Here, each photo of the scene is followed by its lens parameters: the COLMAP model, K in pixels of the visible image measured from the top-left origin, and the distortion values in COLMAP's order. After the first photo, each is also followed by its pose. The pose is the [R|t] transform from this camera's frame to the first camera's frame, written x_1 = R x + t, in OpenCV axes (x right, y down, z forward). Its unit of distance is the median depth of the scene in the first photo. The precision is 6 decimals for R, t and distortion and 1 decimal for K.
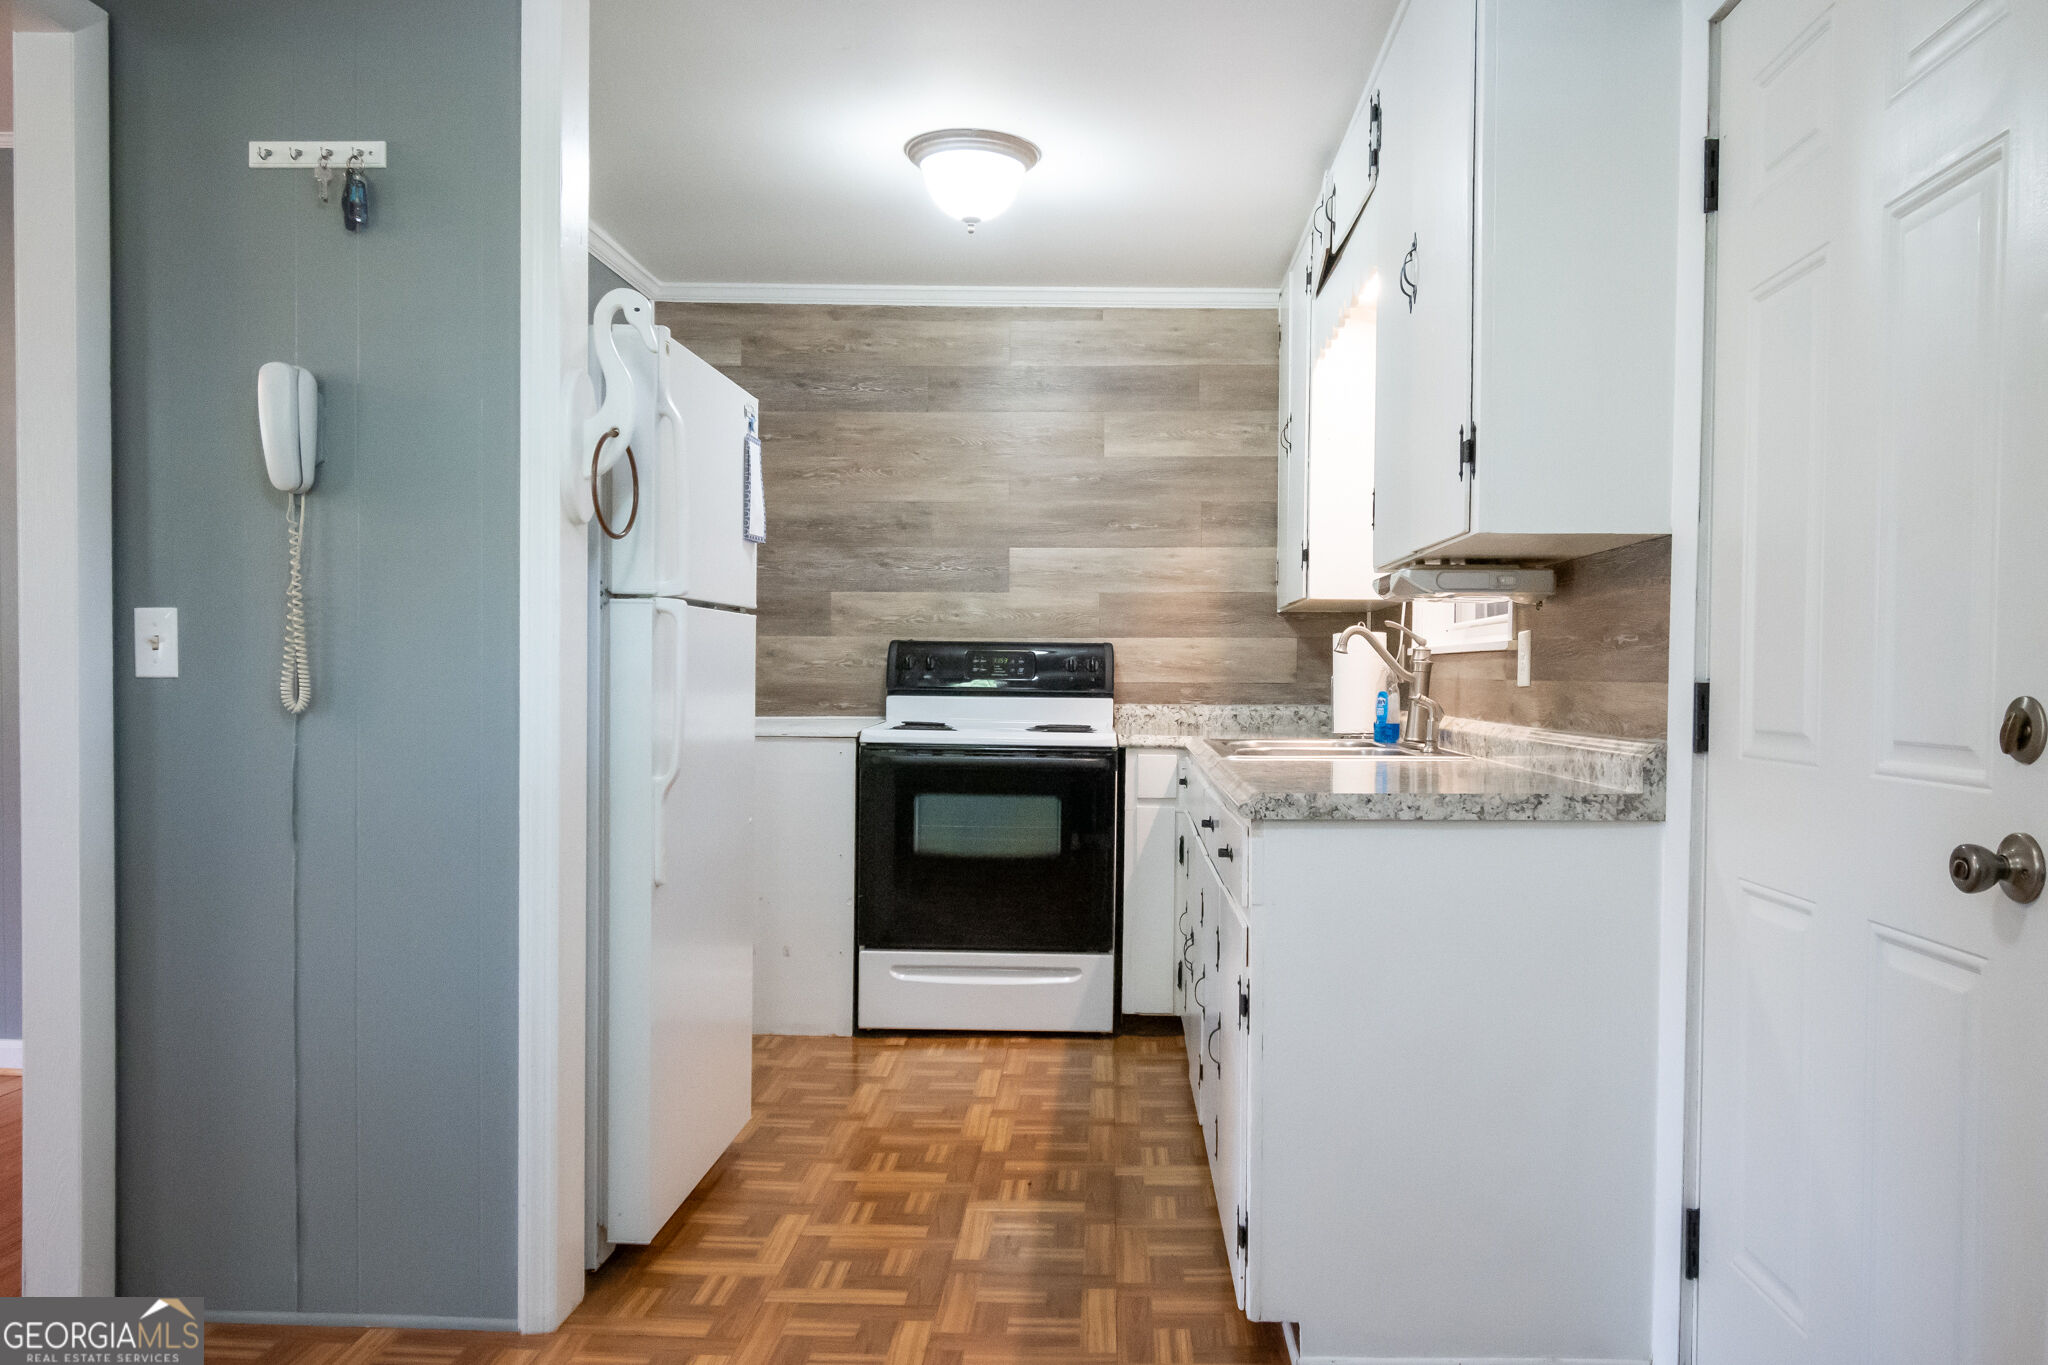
lens RADIAL K [[1378.9, 0, 1028.1], [0, 1378.9, 701.1], [0, 0, 1]] dist [0.000970, -0.000195]
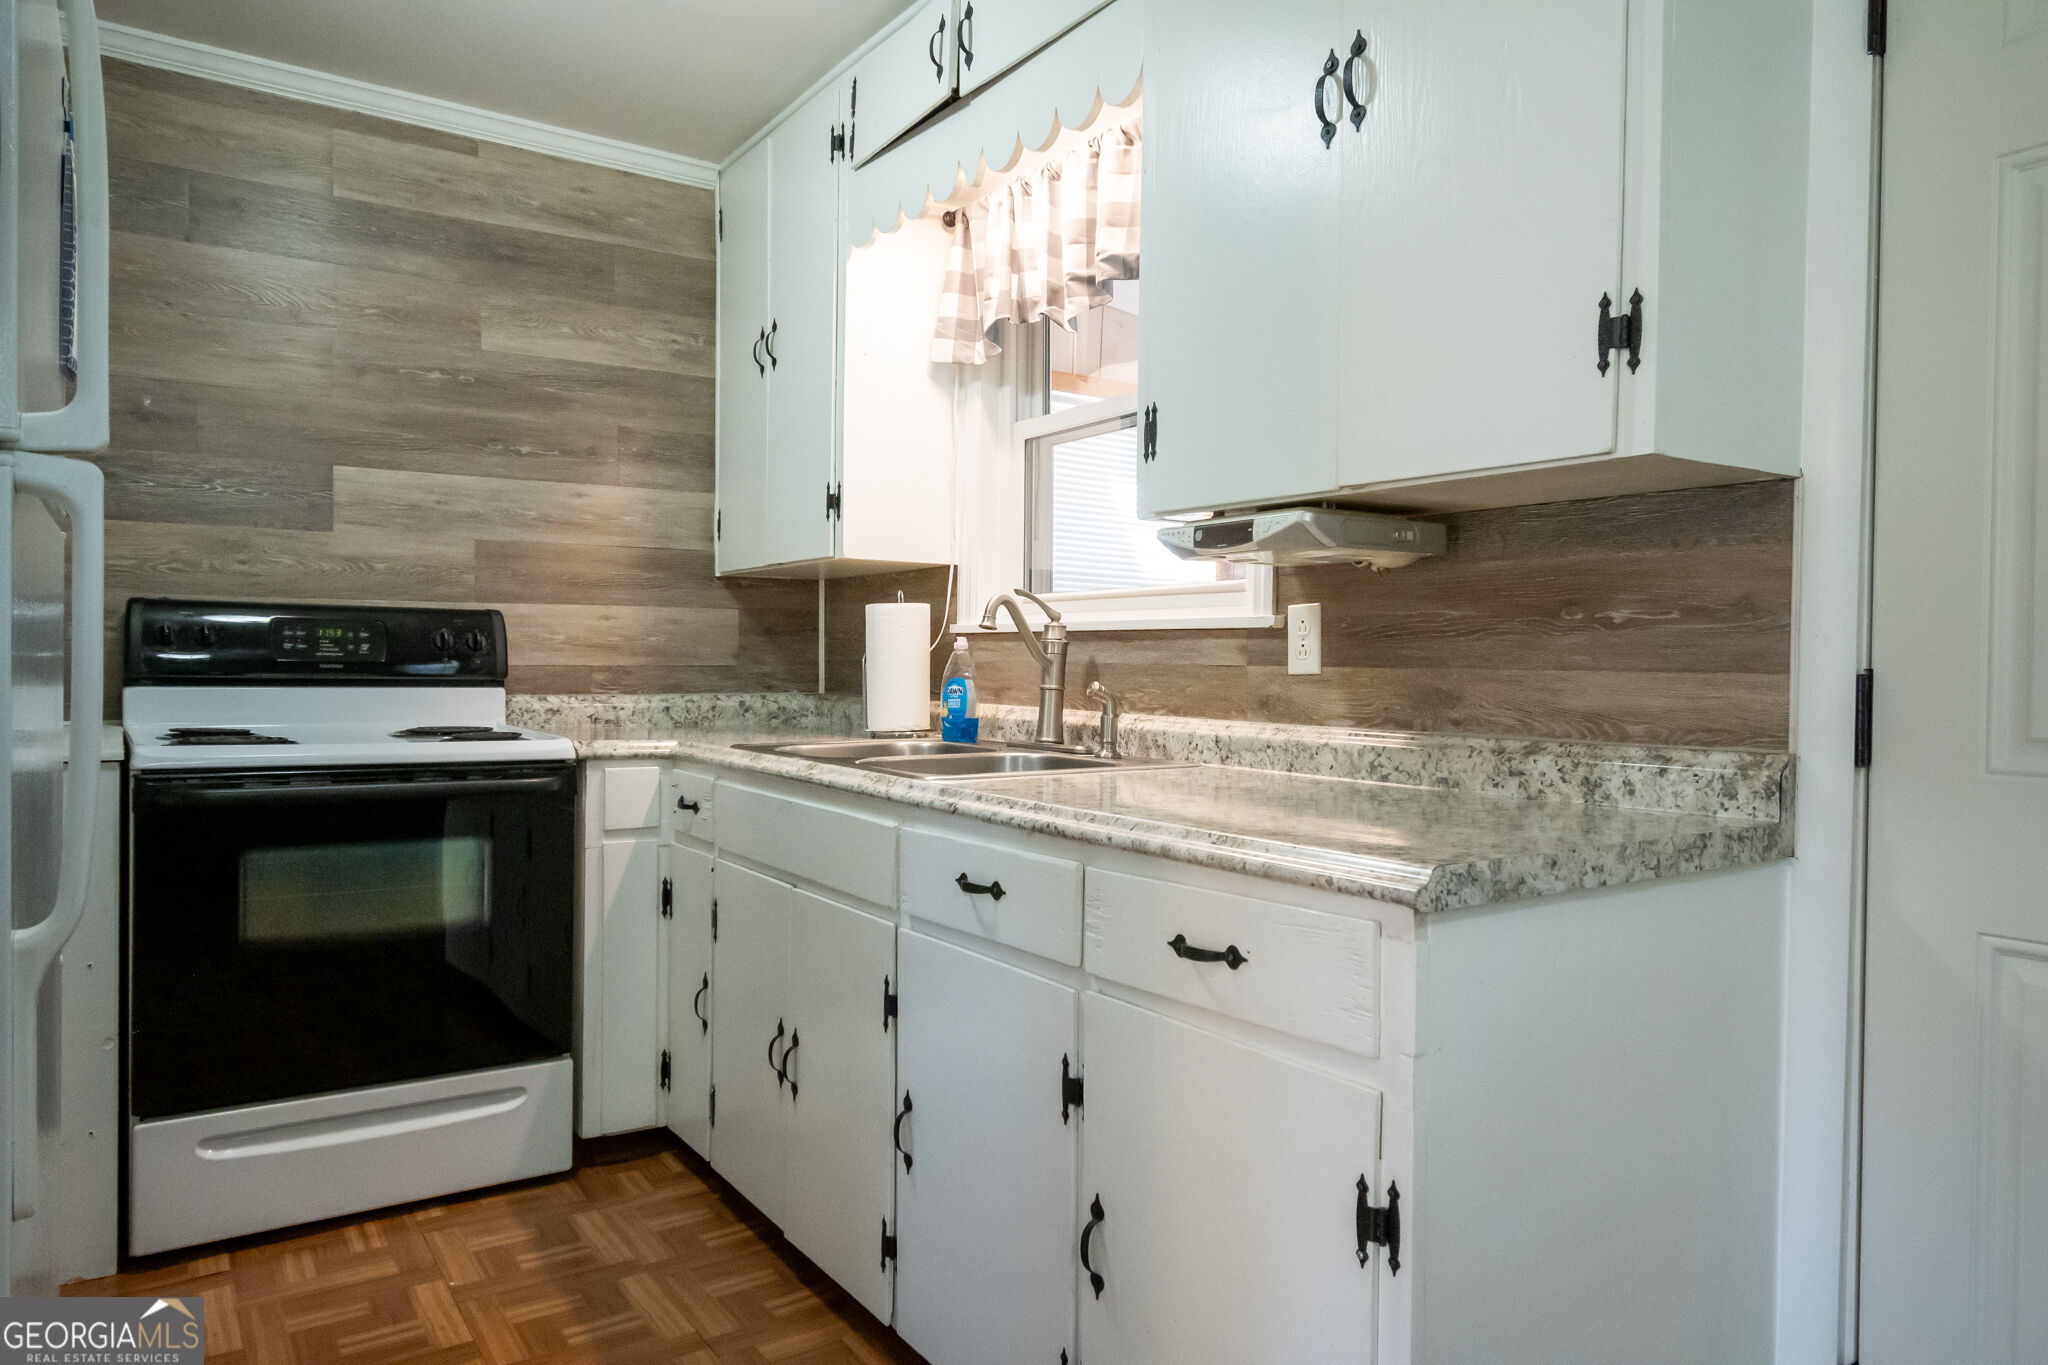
lens RADIAL K [[1344.2, 0, 1024.0], [0, 1344.2, 682.5], [0, 0, 1]] dist [-0.003082, -0.001525]
pose [[0.806598, -0.008988, 0.591032, -0.133567], [0.006972, 0.999959, 0.005692, -0.006705], [-0.591059, -0.000470, 0.806628, 0.278711]]
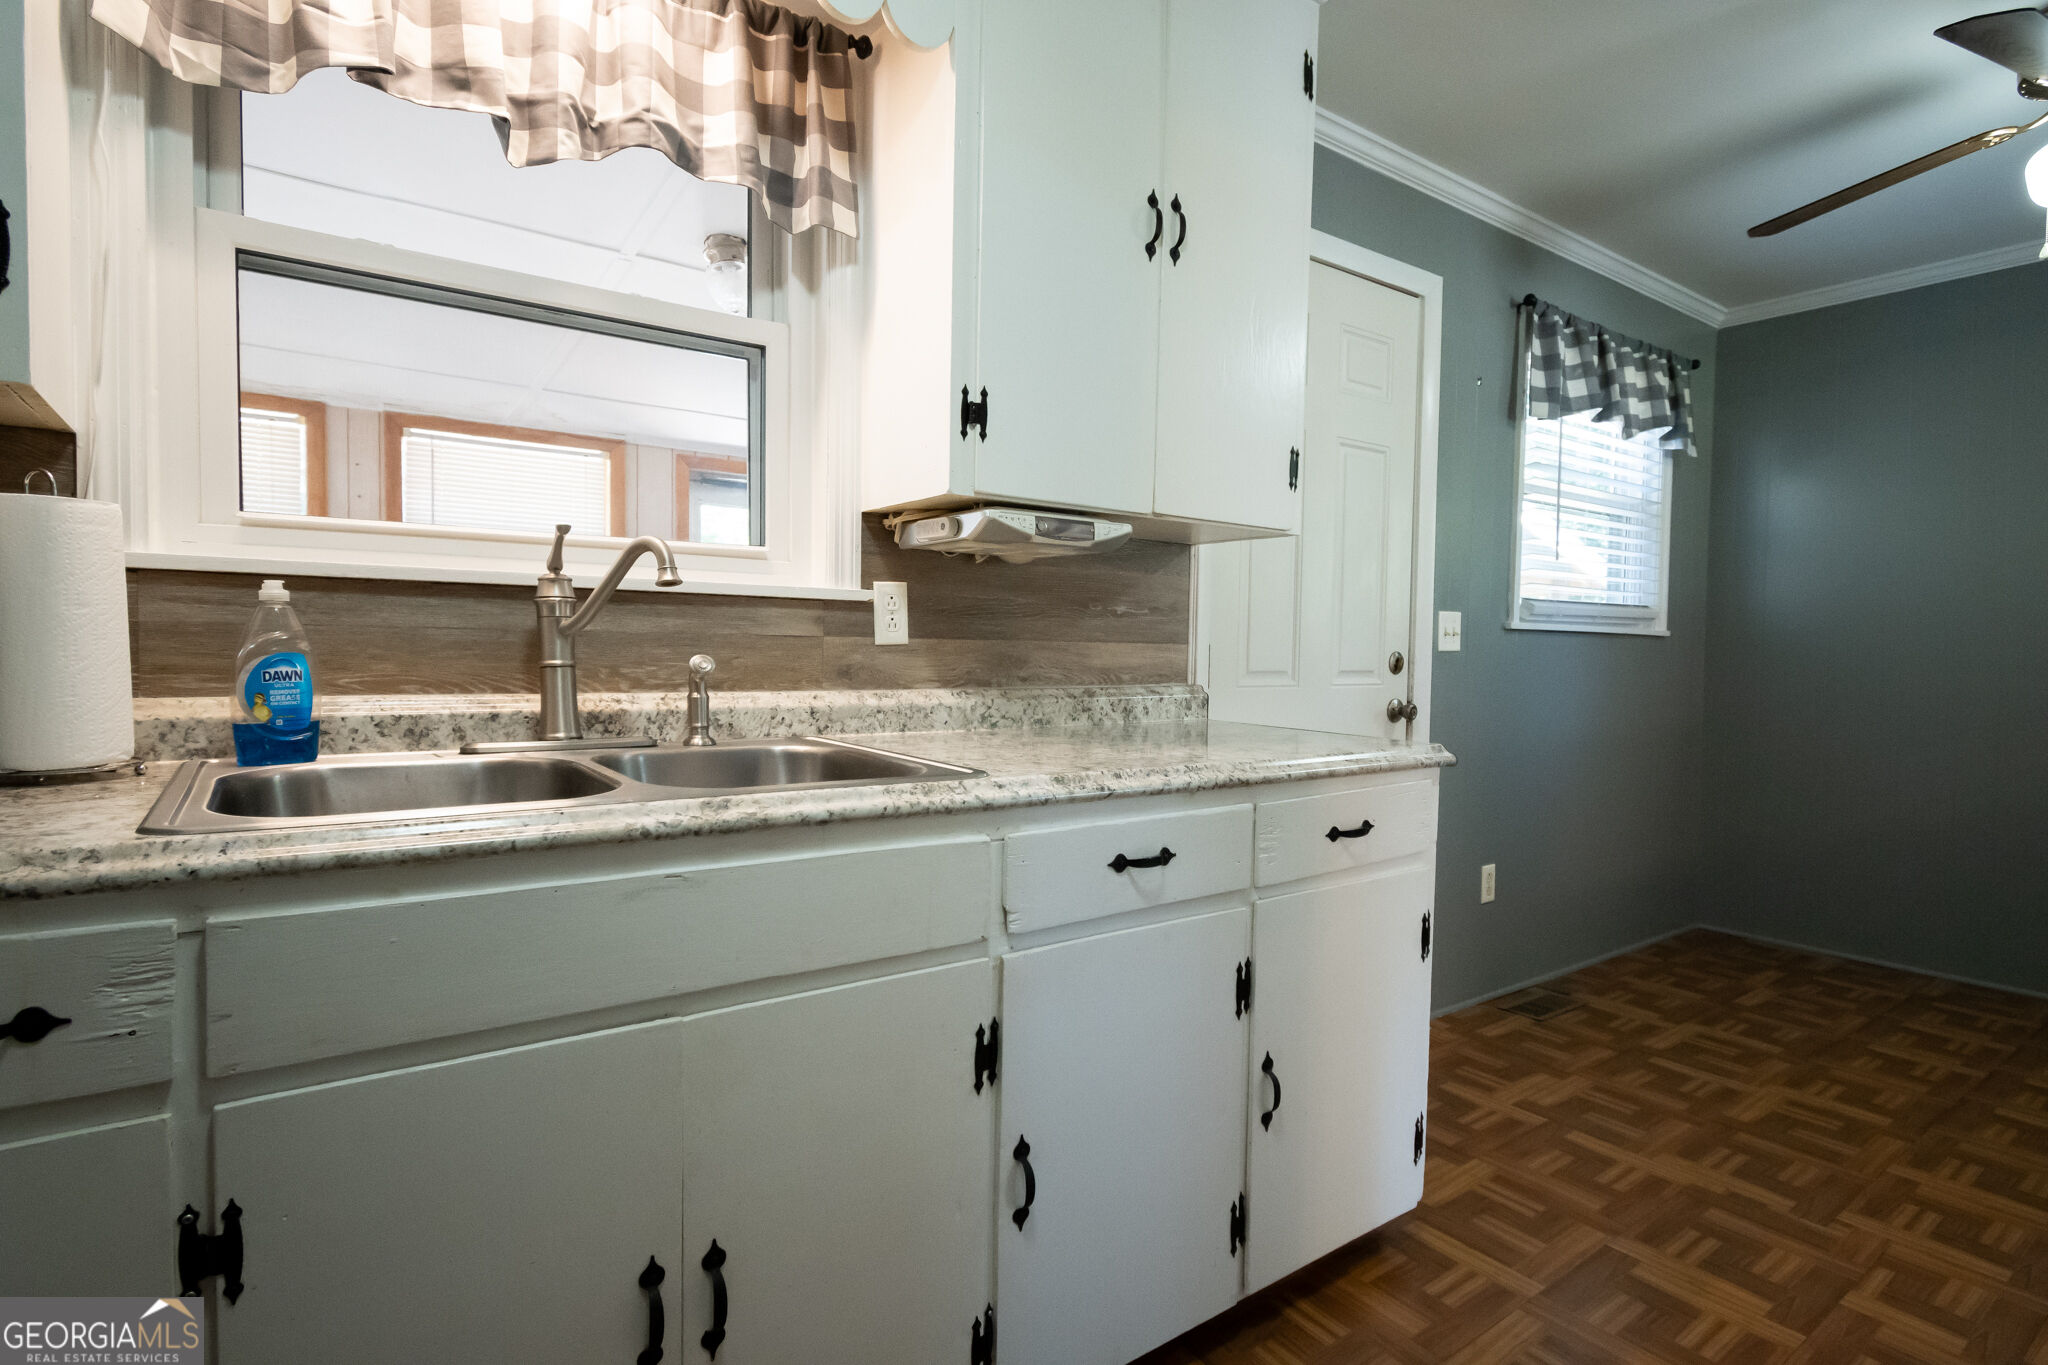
lens RADIAL K [[1034.1, 0, 1016.6], [0, 1034.1, 655.5], [0, 0, 1]] dist [0.001838, 0.000271]
pose [[-0.629947, -0.022507, 0.776312, -0.123631], [-0.004654, 0.999671, 0.025206, -0.012274], [-0.776624, 0.012265, -0.629845, 0.800006]]
